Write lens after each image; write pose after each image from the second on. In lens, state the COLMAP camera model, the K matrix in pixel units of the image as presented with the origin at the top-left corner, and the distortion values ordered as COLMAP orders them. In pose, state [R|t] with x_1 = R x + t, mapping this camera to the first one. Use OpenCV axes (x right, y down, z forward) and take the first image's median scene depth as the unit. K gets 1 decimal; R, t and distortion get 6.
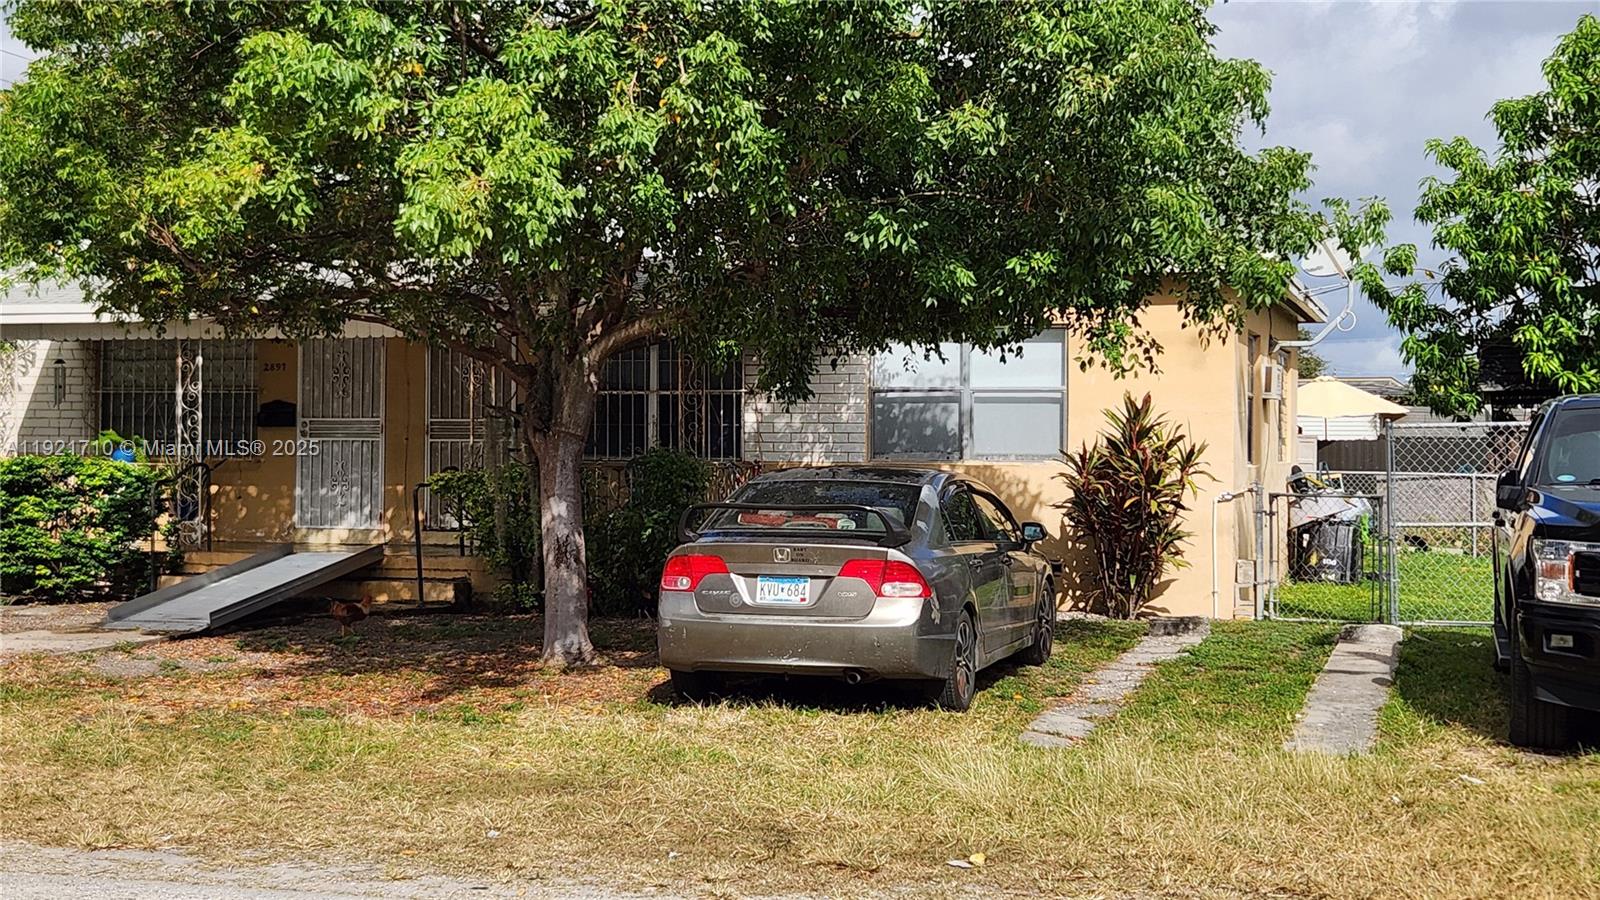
lens RADIAL K [[2206.5, 0, 802.1], [0, 2206.5, 449.5], [0, 0, 1]] dist [0.068296, 0.000000]
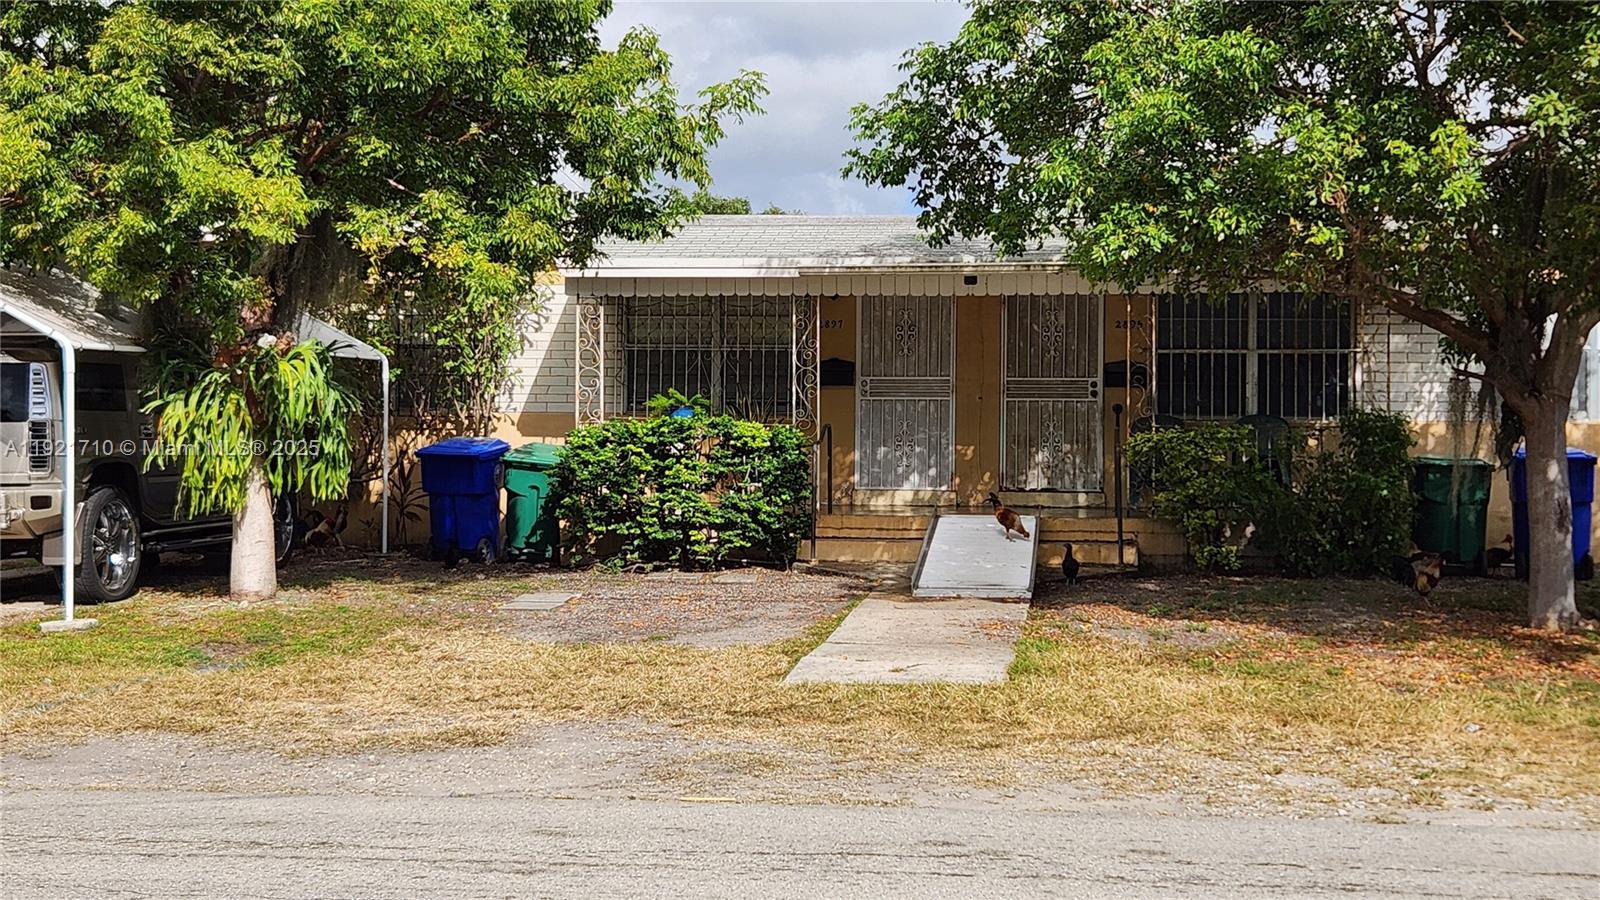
lens RADIAL K [[2206.5, 0, 799.1], [0, 2206.5, 442.7], [0, 0, 1]] dist [0.068296, 0.000000]
pose [[0.986668, -0.003868, 0.162700, -0.426639], [0.000605, 0.999798, 0.020100, -0.004867], [-0.162745, -0.019733, 0.986471, 0.048695]]
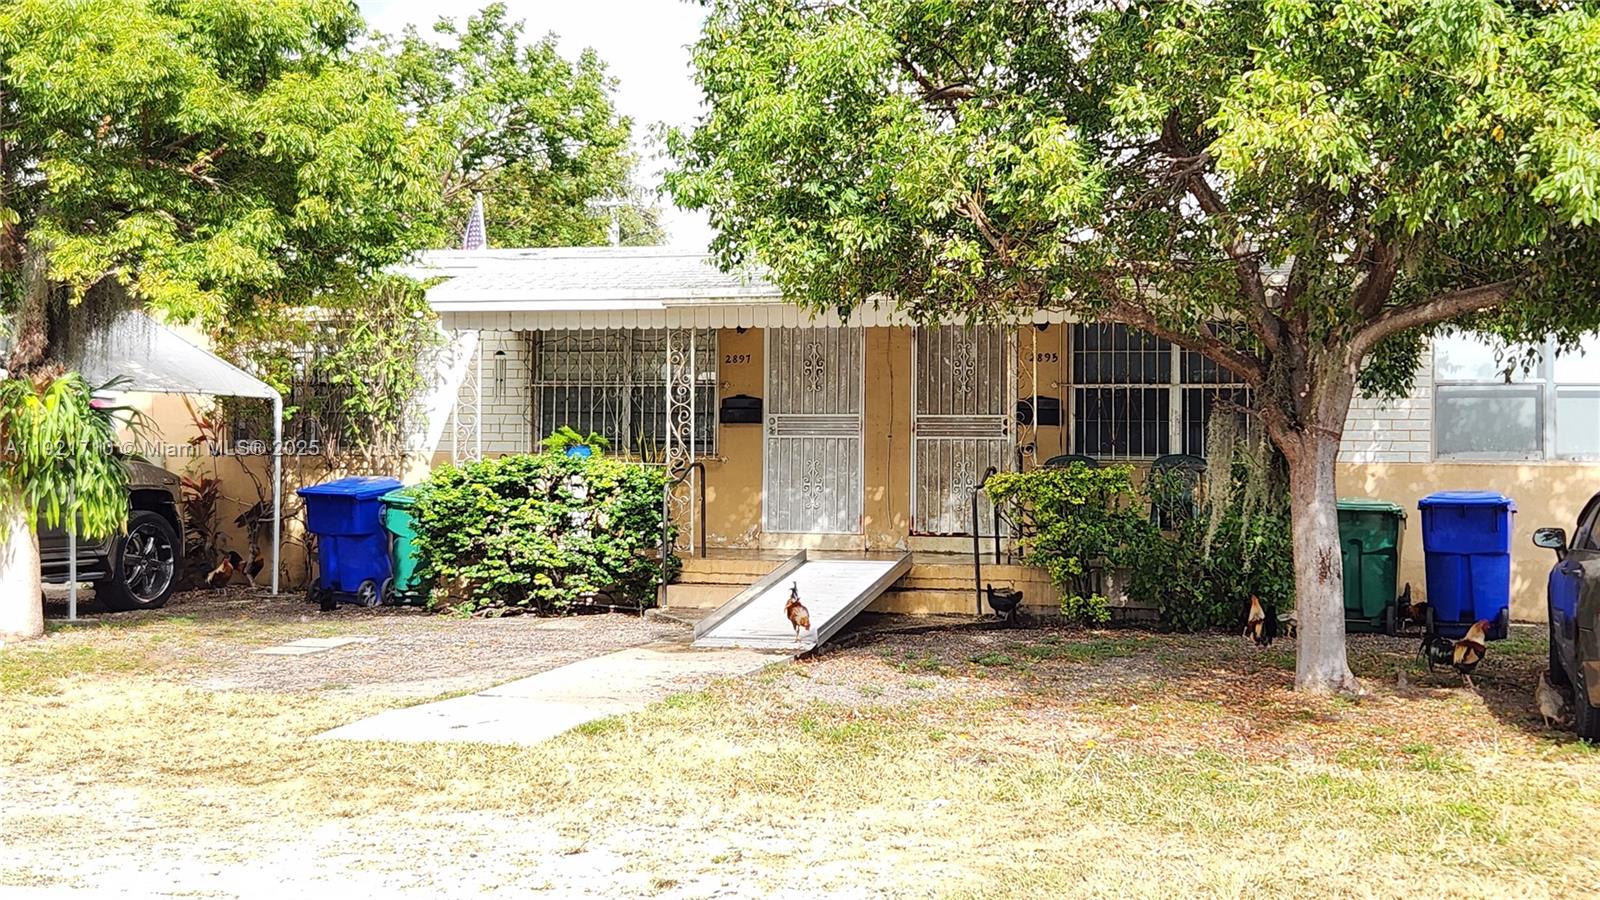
lens RADIAL K [[2206.5, 0, 805.7], [0, 2206.5, 451.3], [0, 0, 1]] dist [0.068296, 0.000000]
pose [[0.999973, 0.000059, 0.007382, -0.225706], [-0.000082, 0.999995, 0.003067, -0.001484], [-0.007381, -0.003068, 0.999968, 0.080943]]
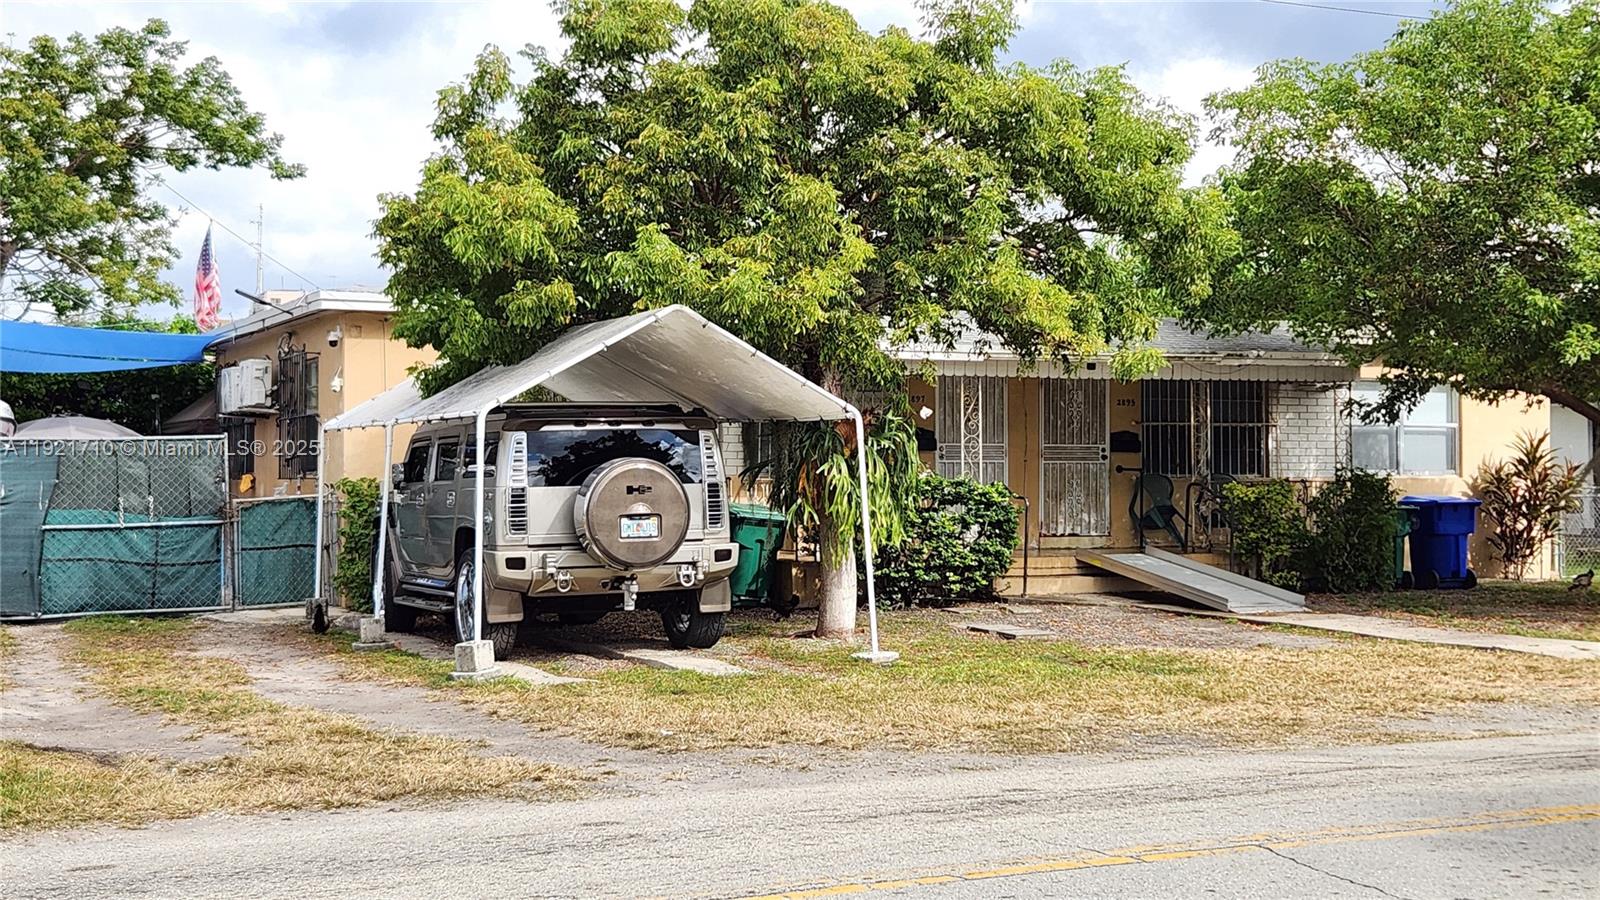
lens RADIAL K [[2206.5, 0, 798.7], [0, 2206.5, 451.0], [0, 0, 1]] dist [0.068296, 0.000000]
pose [[0.746420, 0.000855, 0.665474, -1.091428], [0.002982, 0.999985, -0.004631, -0.005147], [-0.665468, 0.005441, 0.746406, 0.192222]]
